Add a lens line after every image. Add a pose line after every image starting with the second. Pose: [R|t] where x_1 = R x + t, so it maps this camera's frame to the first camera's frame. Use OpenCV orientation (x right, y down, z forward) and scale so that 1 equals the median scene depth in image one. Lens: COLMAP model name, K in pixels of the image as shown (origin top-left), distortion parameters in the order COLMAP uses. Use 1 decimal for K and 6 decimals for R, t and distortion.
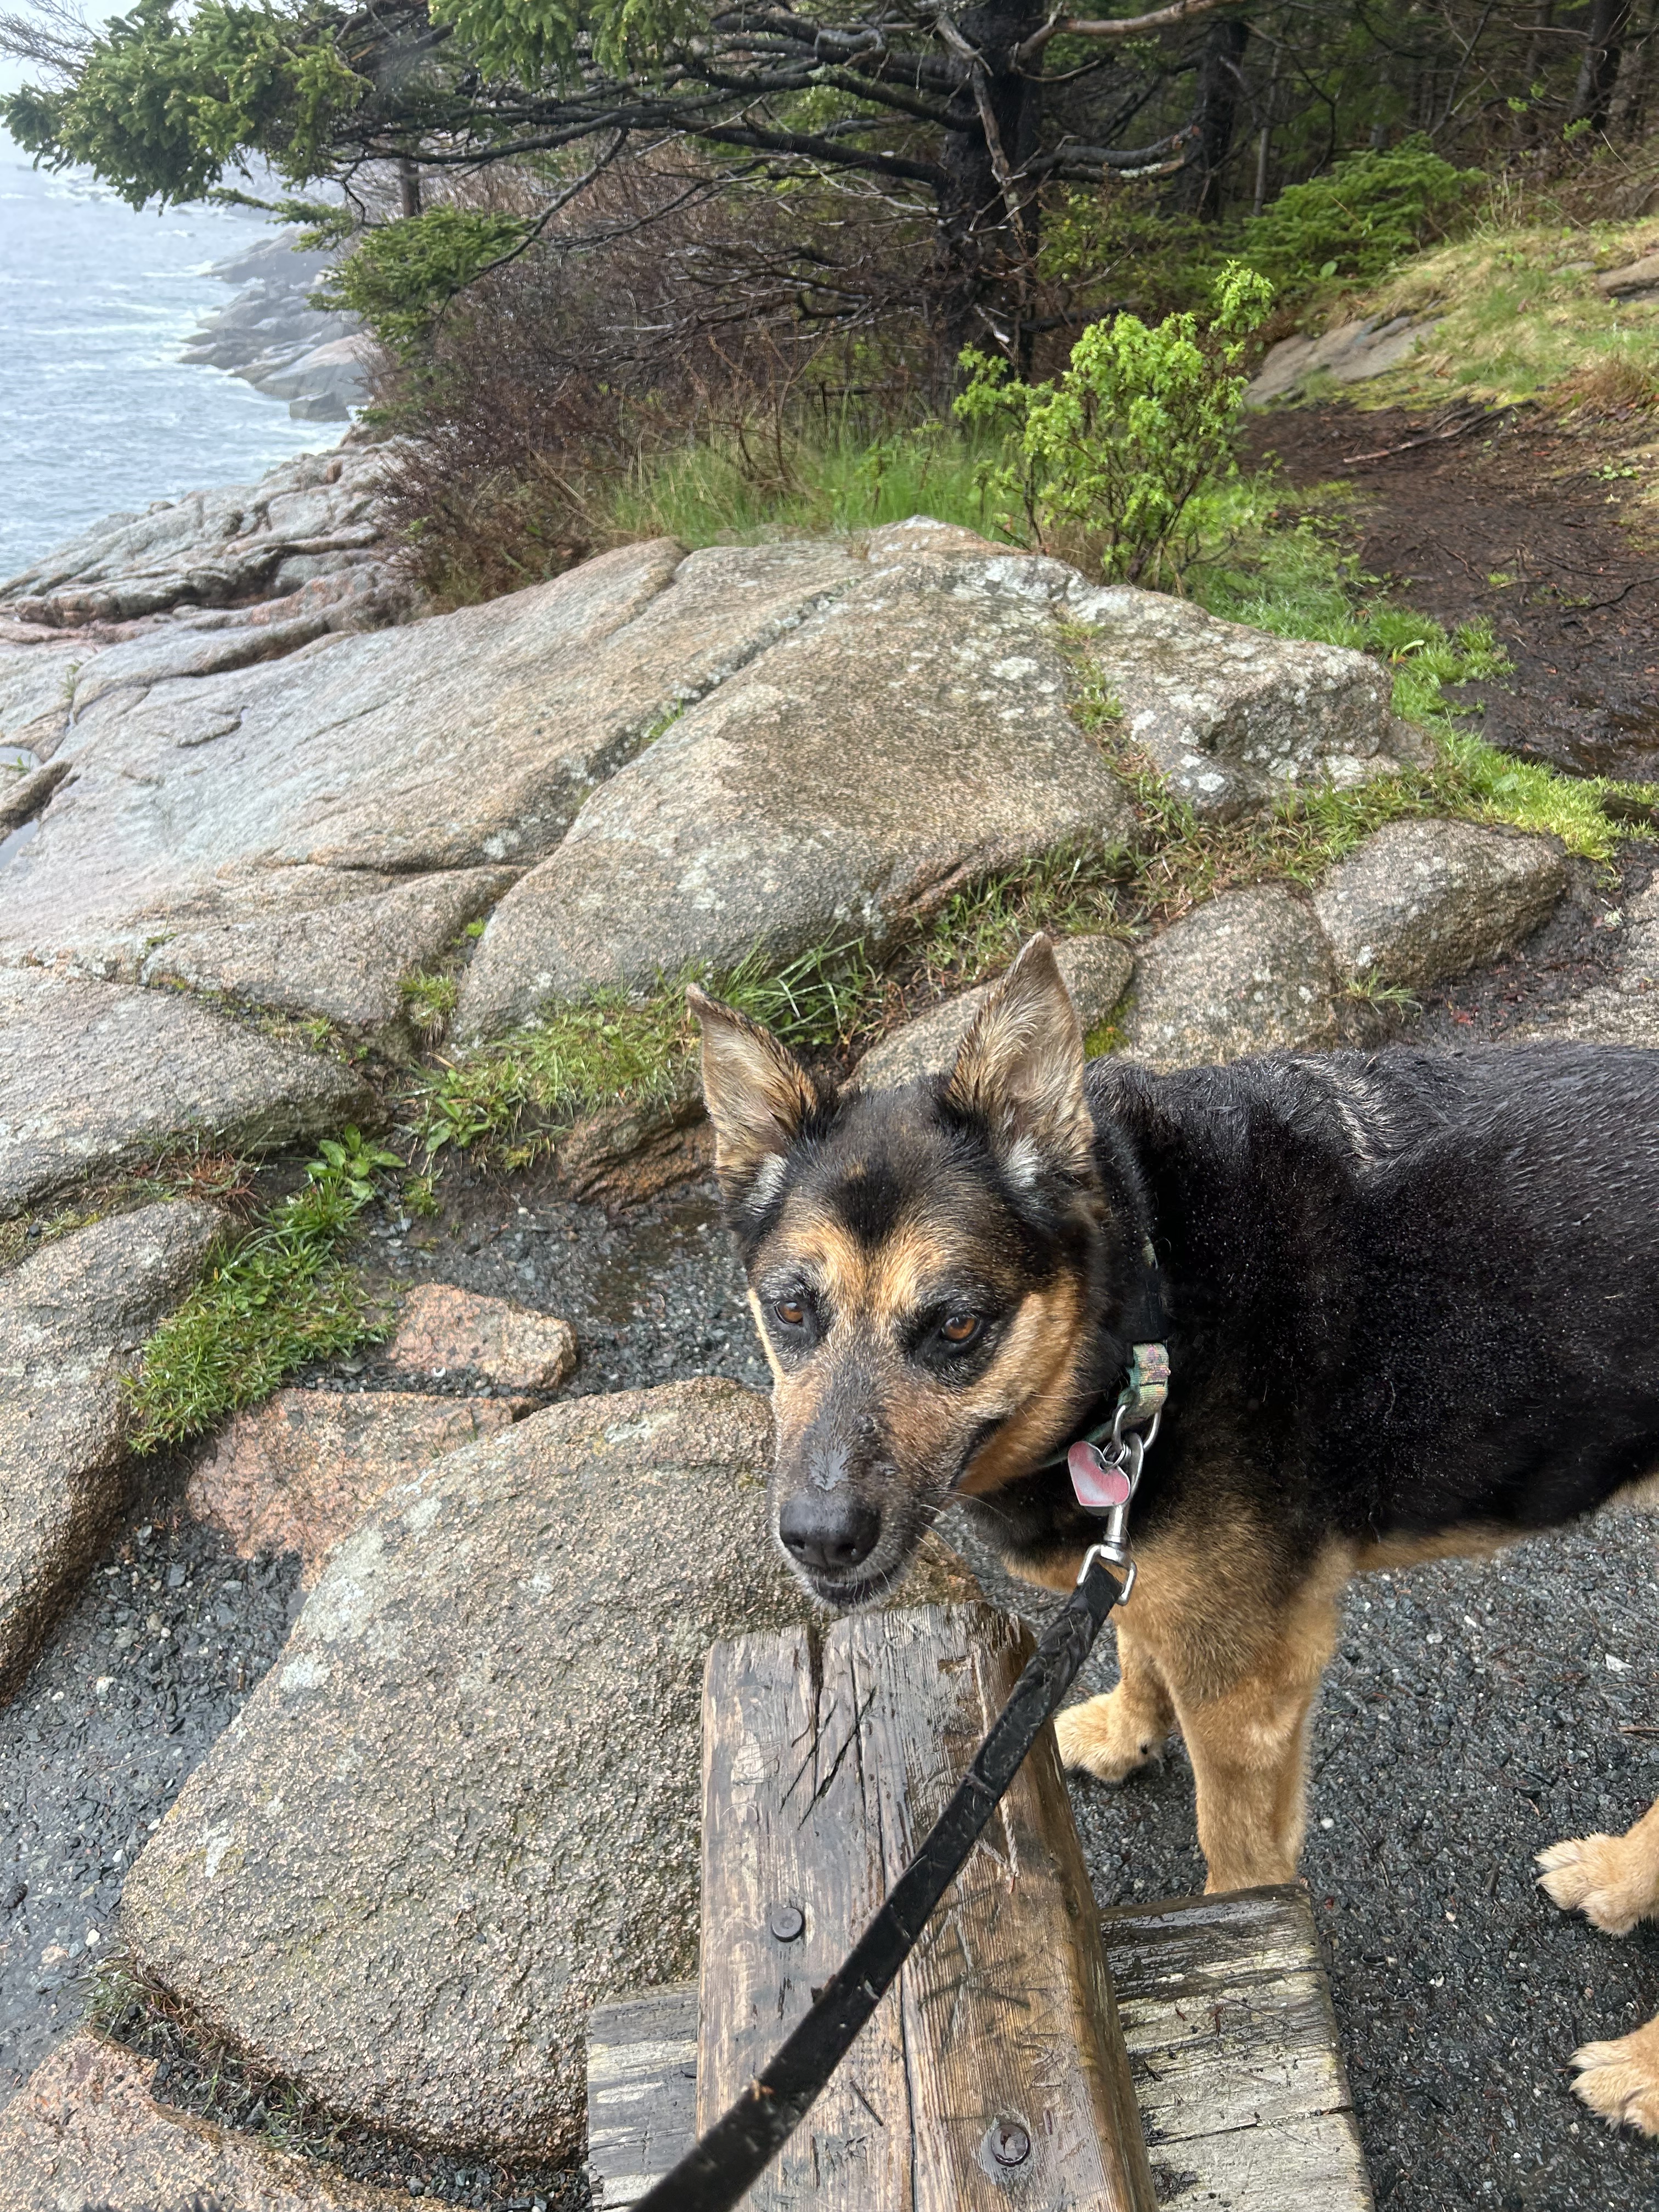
lens RADIAL K [[1638.3, 0, 827.0], [0, 1638.3, 1109.2], [0, 0, 1]] dist [0.020045, -0.028595]
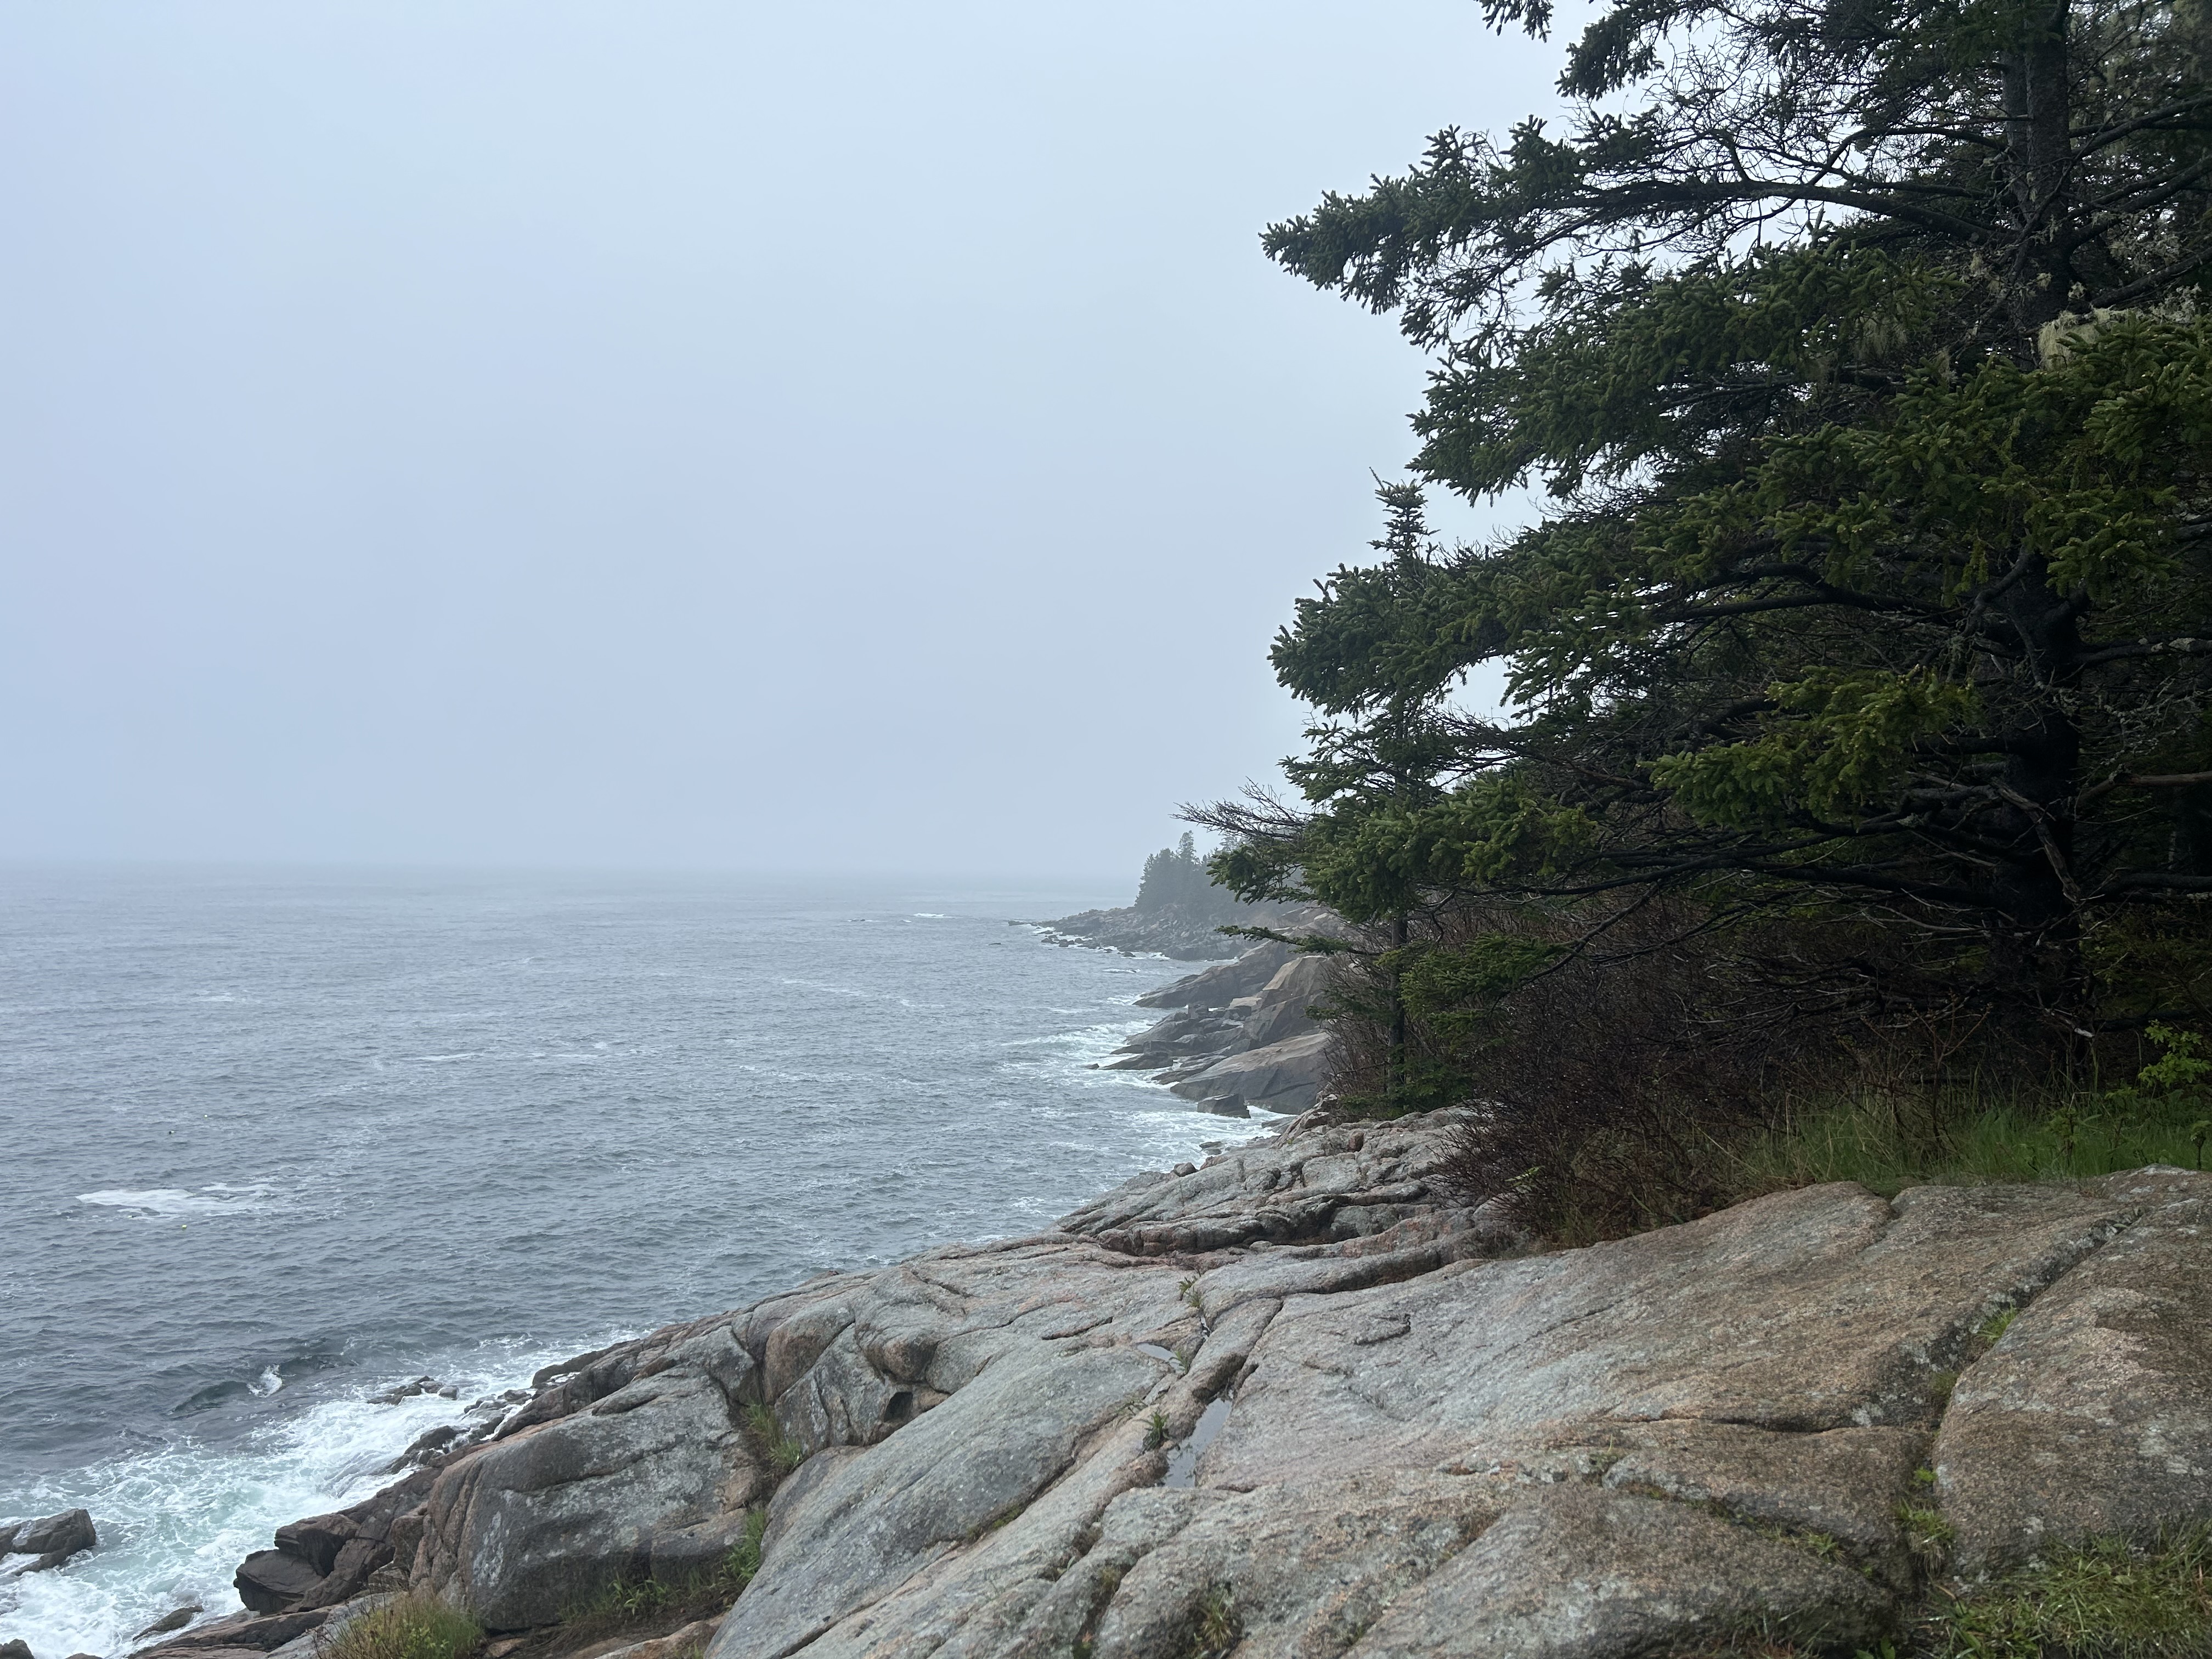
lens RADIAL K [[1638.3, 0, 1100.7], [0, 1638.3, 825.4], [0, 0, 1]] dist [0.020045, -0.028595]
pose [[0.938913, -0.027705, -0.343037, -0.185293], [-0.163773, 0.840693, -0.516153, 0.094656], [0.302688, 0.540803, 0.784800, -0.122652]]
